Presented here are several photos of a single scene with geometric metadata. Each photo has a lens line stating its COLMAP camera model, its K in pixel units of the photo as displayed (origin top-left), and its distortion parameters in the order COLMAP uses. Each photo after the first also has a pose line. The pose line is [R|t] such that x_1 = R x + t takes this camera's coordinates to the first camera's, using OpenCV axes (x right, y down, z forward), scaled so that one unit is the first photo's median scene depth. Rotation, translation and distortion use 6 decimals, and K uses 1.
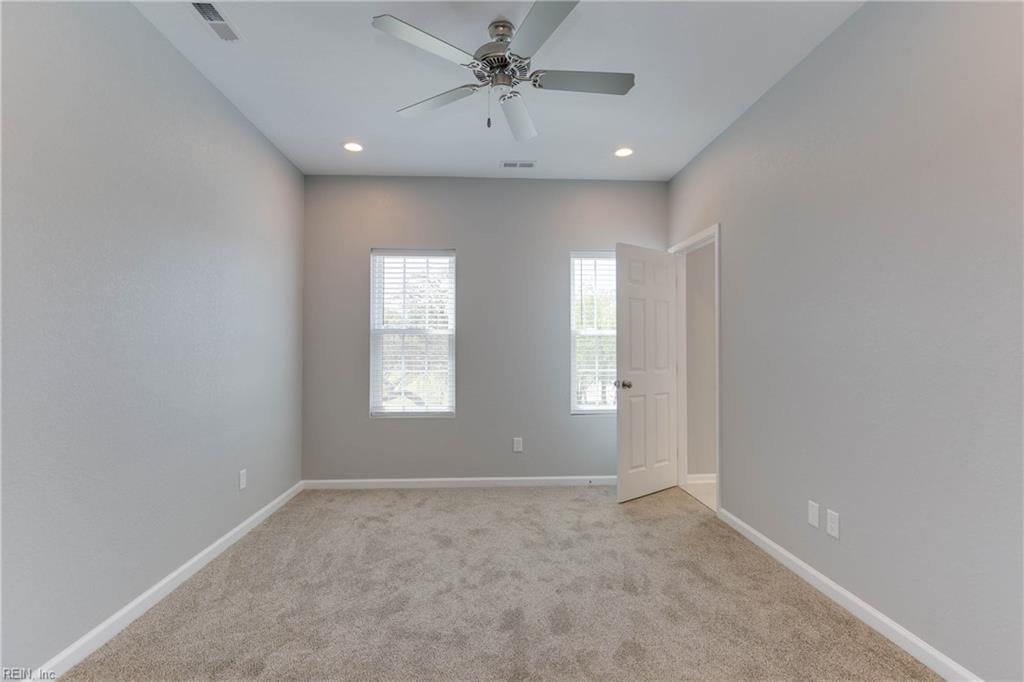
lens RADIAL K [[471.4, 0, 520.7], [0, 471.4, 345.1], [0, 0, 1]] dist [0.000751, 0.005076]
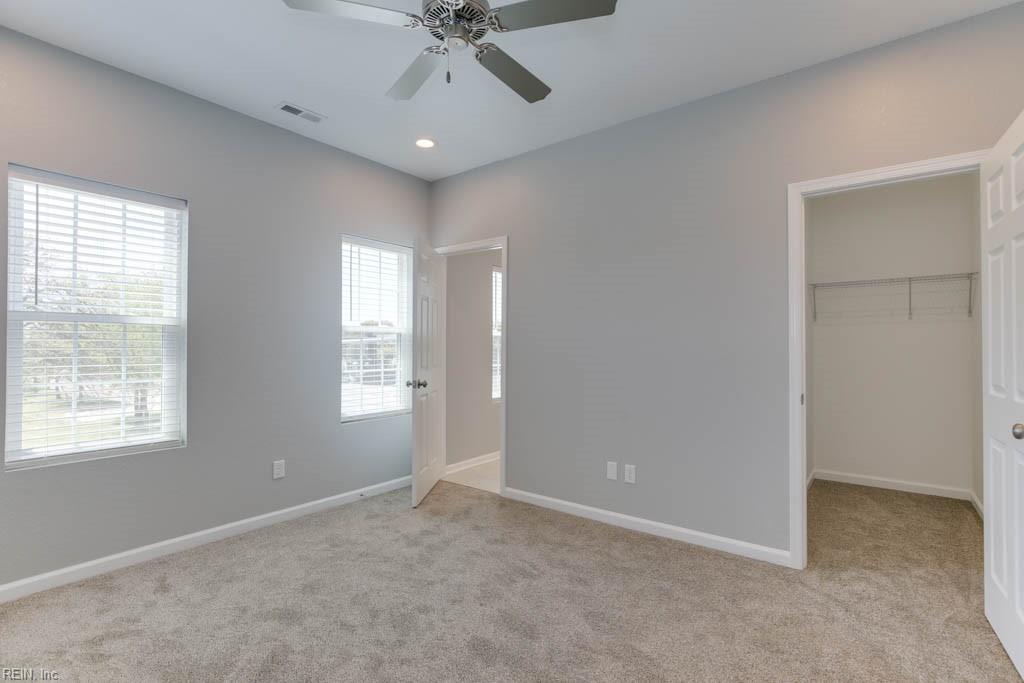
lens RADIAL K [[471.4, 0, 520.7], [0, 471.4, 345.6], [0, 0, 1]] dist [0.000751, 0.005076]
pose [[0.663692, 0.004631, 0.747992, -0.394995], [-0.008046, 0.999967, 0.000949, 0.003022], [-0.747963, -0.006648, 0.663707, 0.221325]]
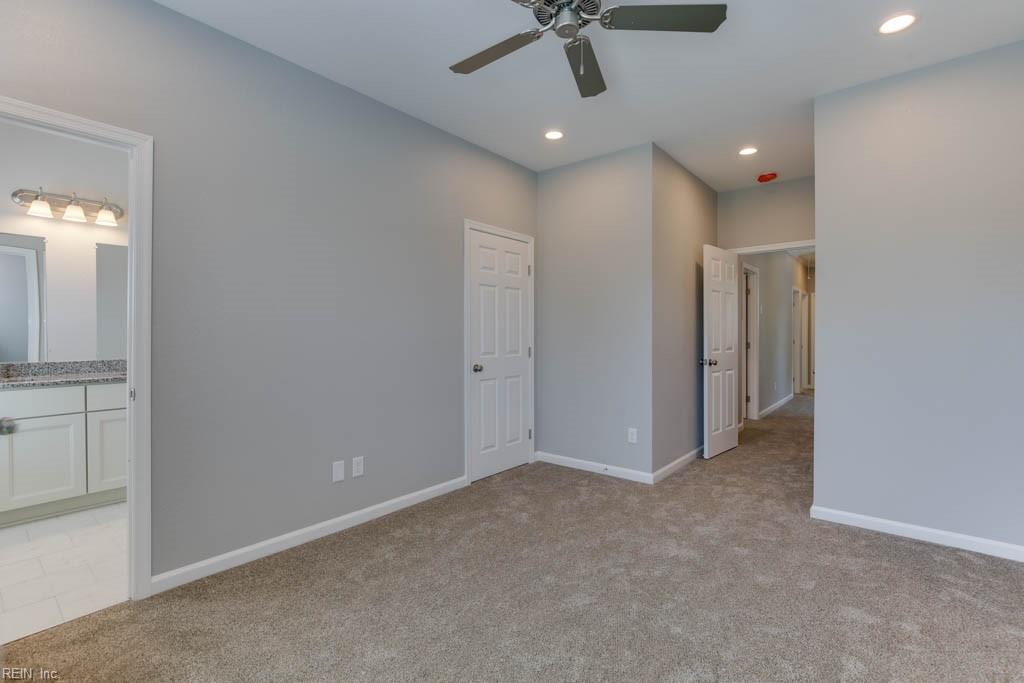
lens RADIAL K [[471.4, 0, 520.7], [0, 471.4, 345.6], [0, 0, 1]] dist [0.000751, 0.005076]
pose [[-0.725871, -0.018408, 0.687585, -0.383947], [-0.004646, 0.999750, 0.021861, 0.006911], [-0.687815, 0.012674, -0.725775, 1.107931]]
